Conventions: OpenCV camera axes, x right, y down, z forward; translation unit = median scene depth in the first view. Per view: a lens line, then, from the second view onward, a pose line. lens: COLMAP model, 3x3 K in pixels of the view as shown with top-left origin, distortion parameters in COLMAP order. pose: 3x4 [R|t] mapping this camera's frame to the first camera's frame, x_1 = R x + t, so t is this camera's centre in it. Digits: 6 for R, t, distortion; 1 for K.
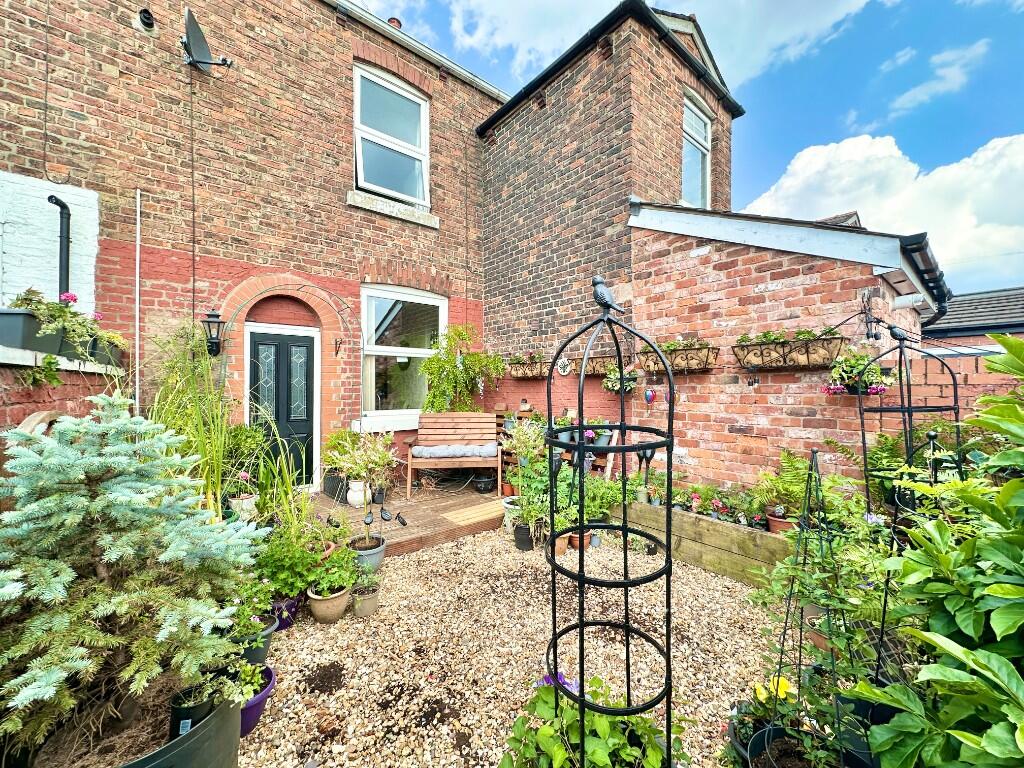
lens RADIAL K [[409.7, 0, 507.7], [0, 409.7, 383.0], [0, 0, 1]] dist [-0.000925, 0.000320]
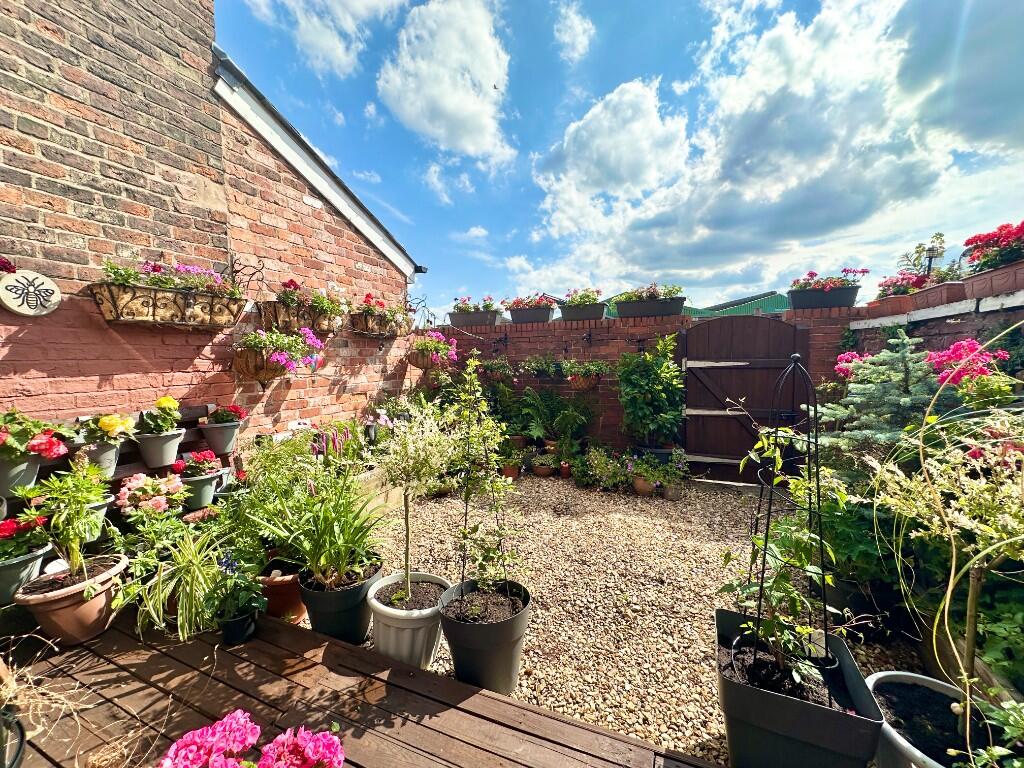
lens RADIAL K [[409.7, 0, 508.7], [0, 409.7, 383.4], [0, 0, 1]] dist [-0.000925, 0.000320]
pose [[-0.456701, -0.041802, 0.888638, -0.527699], [0.011266, 0.998544, 0.052762, 0.038736], [-0.889549, 0.034108, -0.455565, 0.976171]]
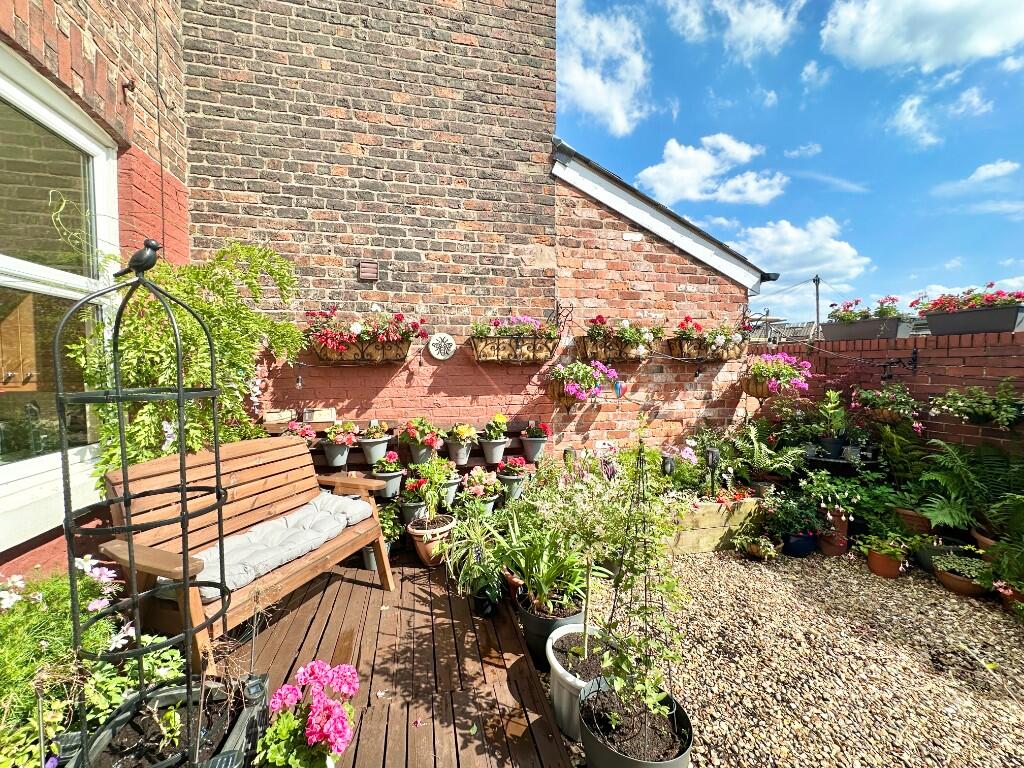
lens RADIAL K [[409.7, 0, 512.5], [0, 409.7, 382.1], [0, 0, 1]] dist [-0.000925, 0.000320]
pose [[0.438848, -0.038123, 0.897752, -0.505582], [-0.009484, 0.998847, 0.047052, -0.018181], [-0.898511, -0.029163, 0.437981, 0.769682]]
